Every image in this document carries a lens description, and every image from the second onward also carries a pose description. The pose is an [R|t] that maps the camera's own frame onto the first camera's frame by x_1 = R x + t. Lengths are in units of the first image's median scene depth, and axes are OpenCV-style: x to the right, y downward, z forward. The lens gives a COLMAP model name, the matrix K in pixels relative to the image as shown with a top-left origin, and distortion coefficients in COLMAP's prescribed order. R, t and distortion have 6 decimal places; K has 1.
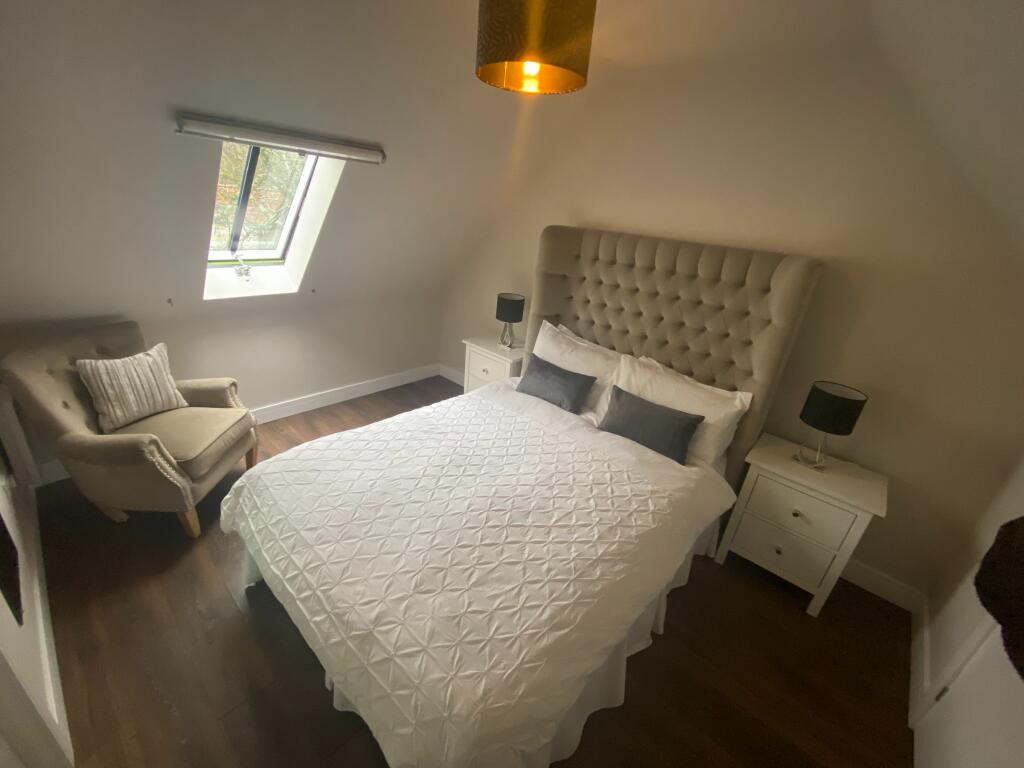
lens RADIAL K [[415.2, 0, 510.8], [0, 415.2, 379.2], [0, 0, 1]] dist [-0.000108, -0.000078]
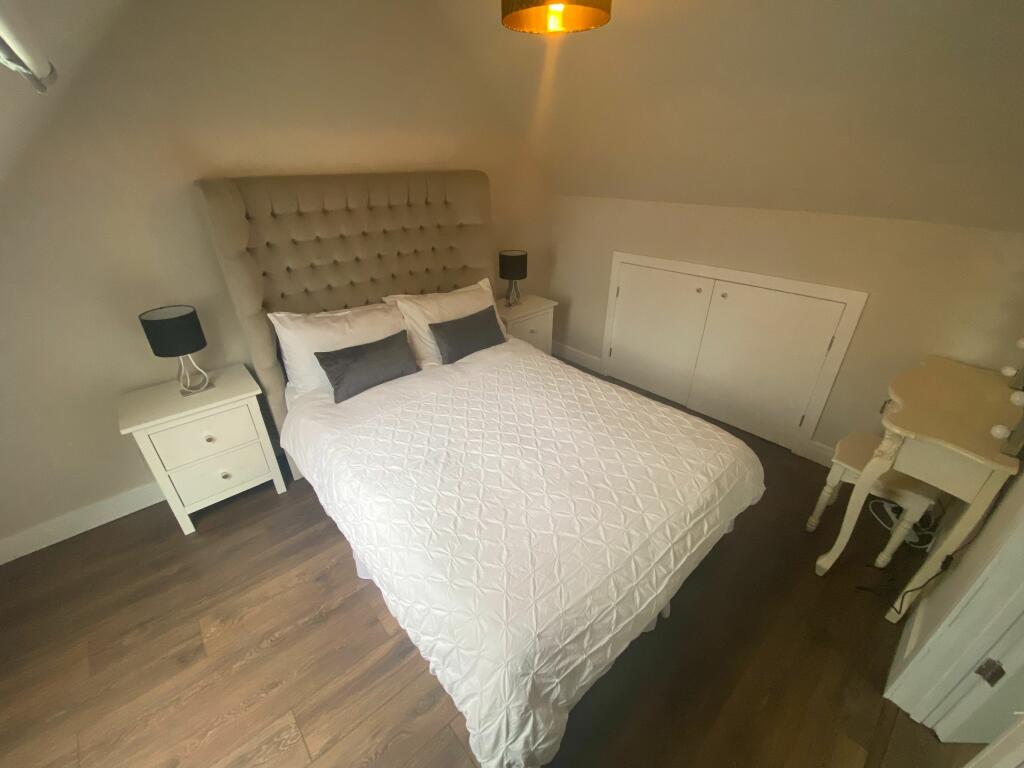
lens RADIAL K [[413.4, 0, 512.0], [0, 413.4, 384.0], [0, 0, 1]] dist [-0.028661, -0.000127]
pose [[0.106943, -0.566223, 0.817285, -0.689667], [0.383066, 0.782006, 0.491657, -0.310746], [-0.917510, 0.260495, 0.300531, 0.559934]]
